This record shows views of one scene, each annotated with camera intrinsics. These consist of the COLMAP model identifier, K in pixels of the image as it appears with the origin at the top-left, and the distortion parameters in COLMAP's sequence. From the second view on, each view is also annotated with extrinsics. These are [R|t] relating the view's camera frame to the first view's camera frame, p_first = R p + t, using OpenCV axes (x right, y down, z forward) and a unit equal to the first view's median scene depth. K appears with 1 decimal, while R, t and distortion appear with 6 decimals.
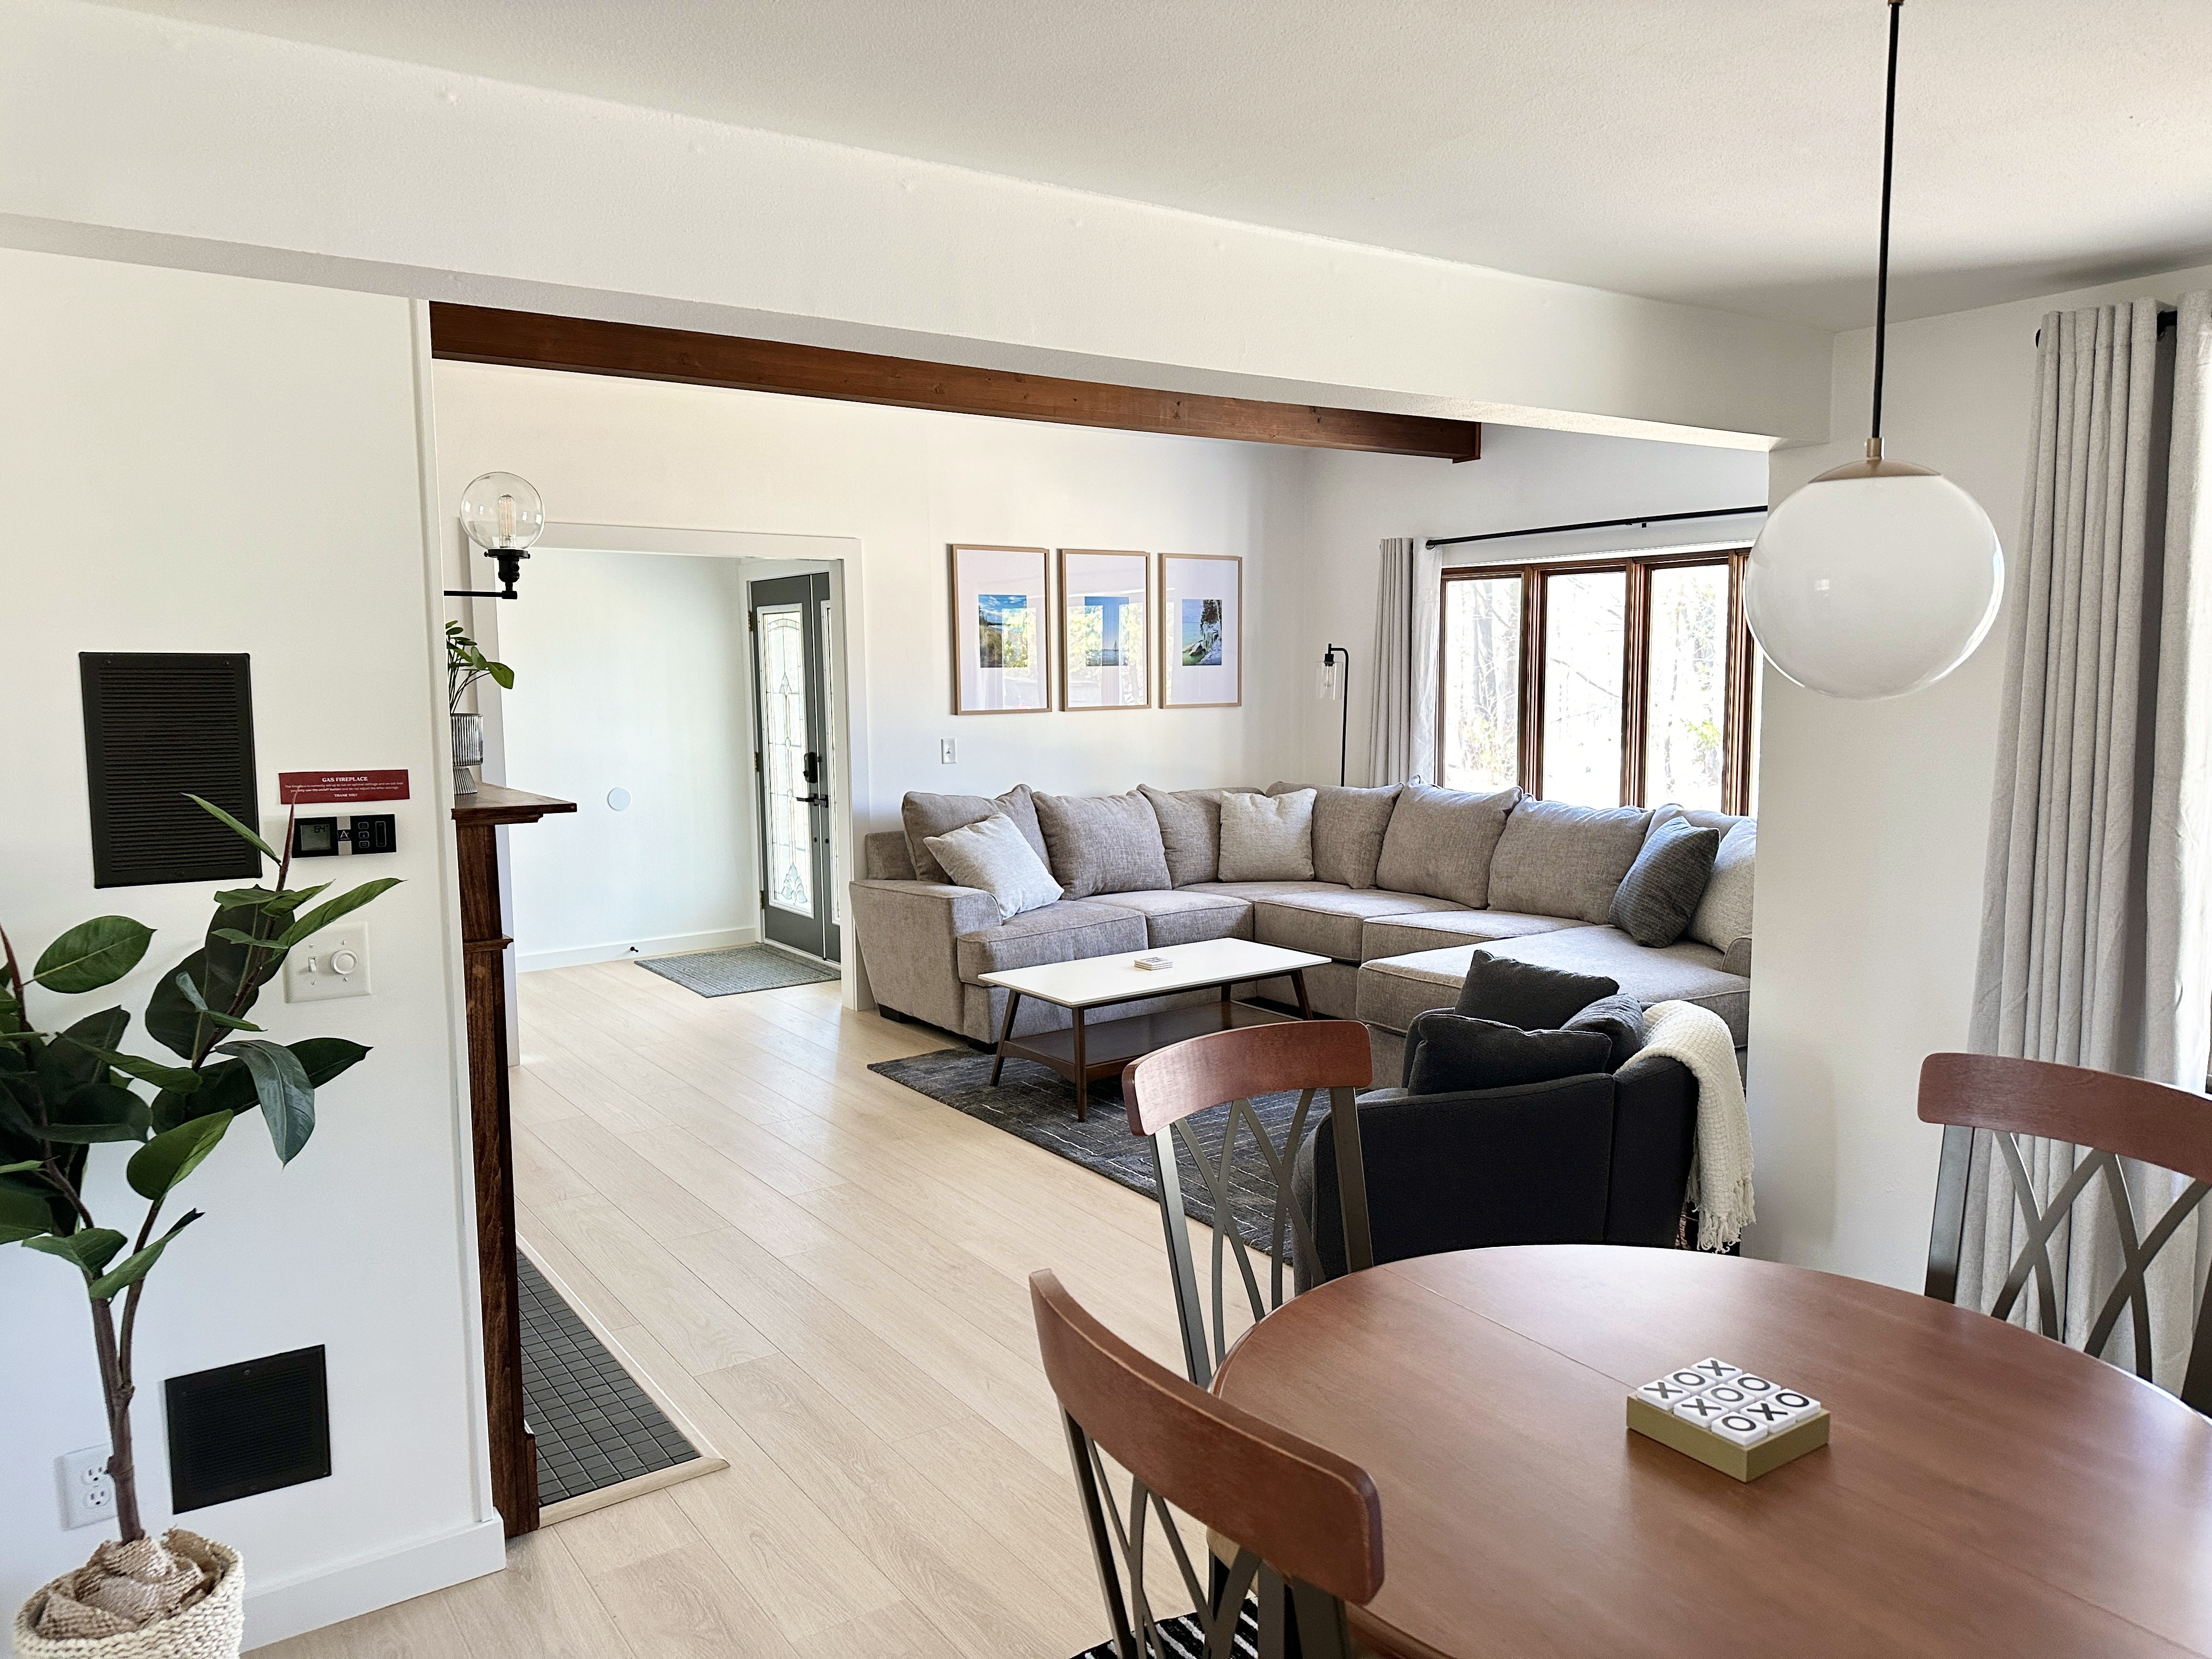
lens RADIAL K [[1541.1, 0, 1106.0], [0, 1541.1, 829.5], [0, 0, 1]] dist [0.093034, 0.000552]
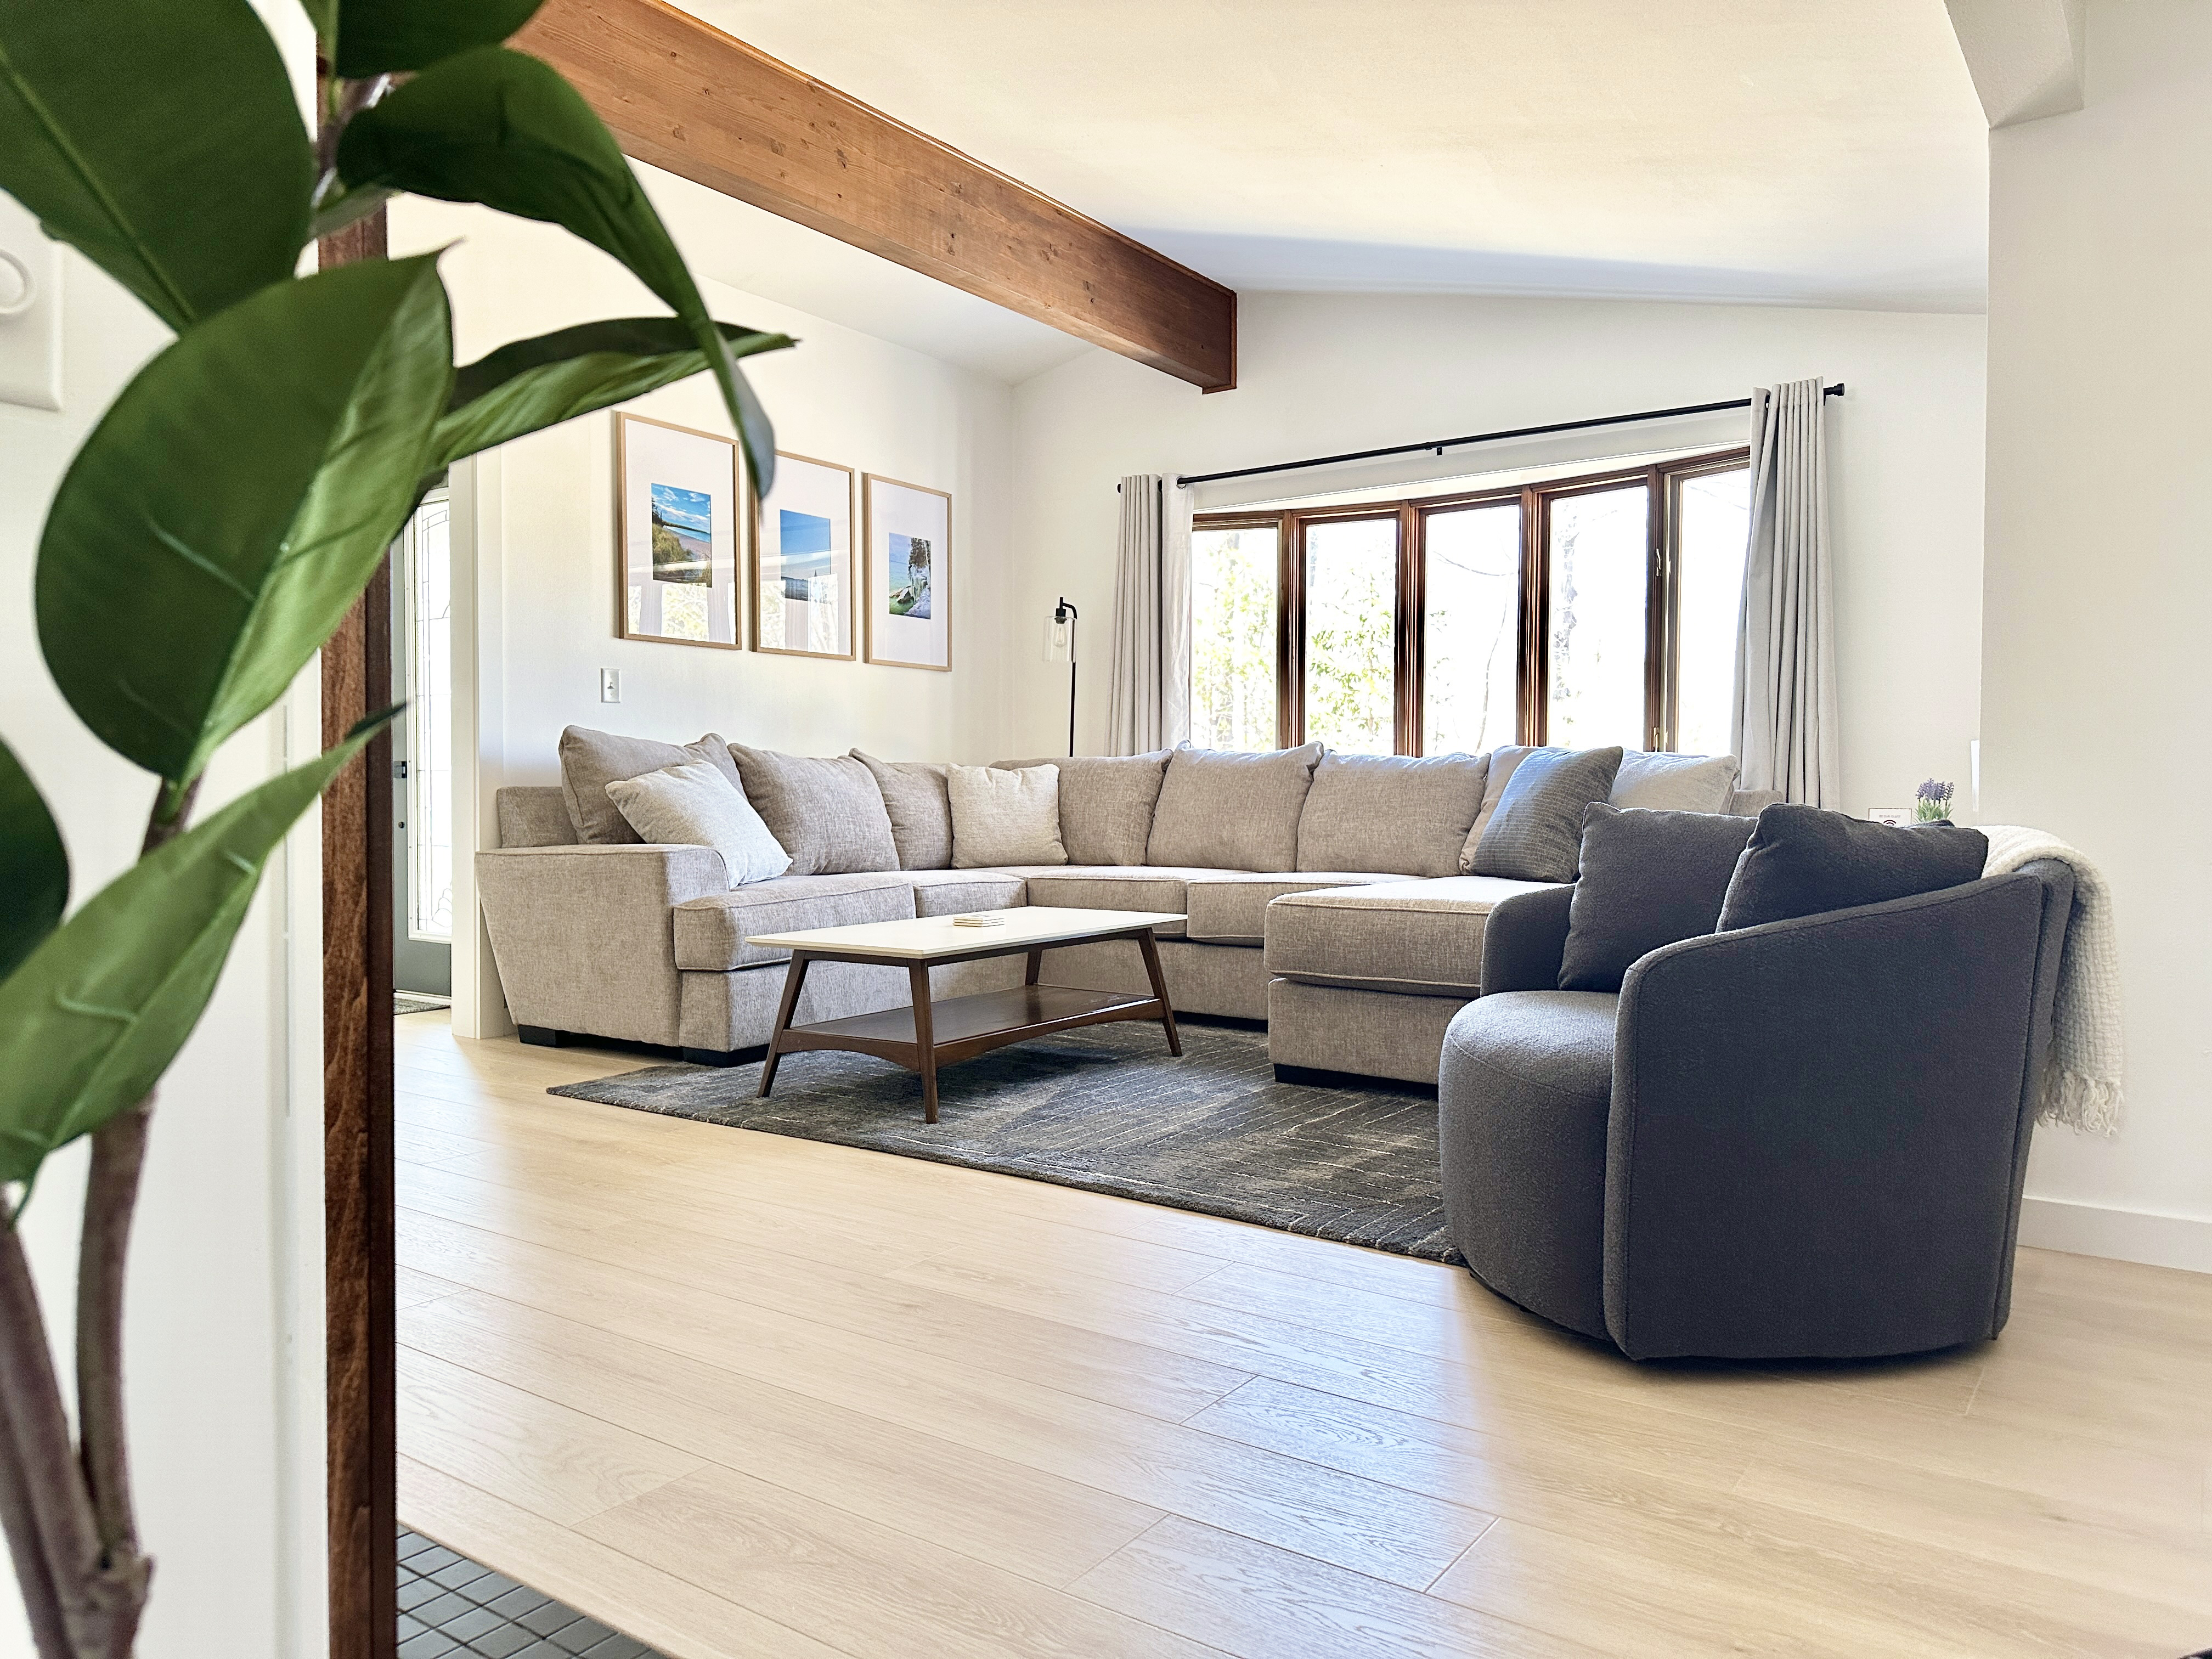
lens RADIAL K [[1531.2, 0, 1106.0], [0, 1531.2, 829.5], [0, 0, 1]] dist [0.098769, -0.001687]
pose [[0.936655, 0.006728, 0.350188, -0.138533], [0.024308, 0.996156, -0.084156, 0.086275], [-0.349408, 0.087337, 0.932891, 0.226588]]
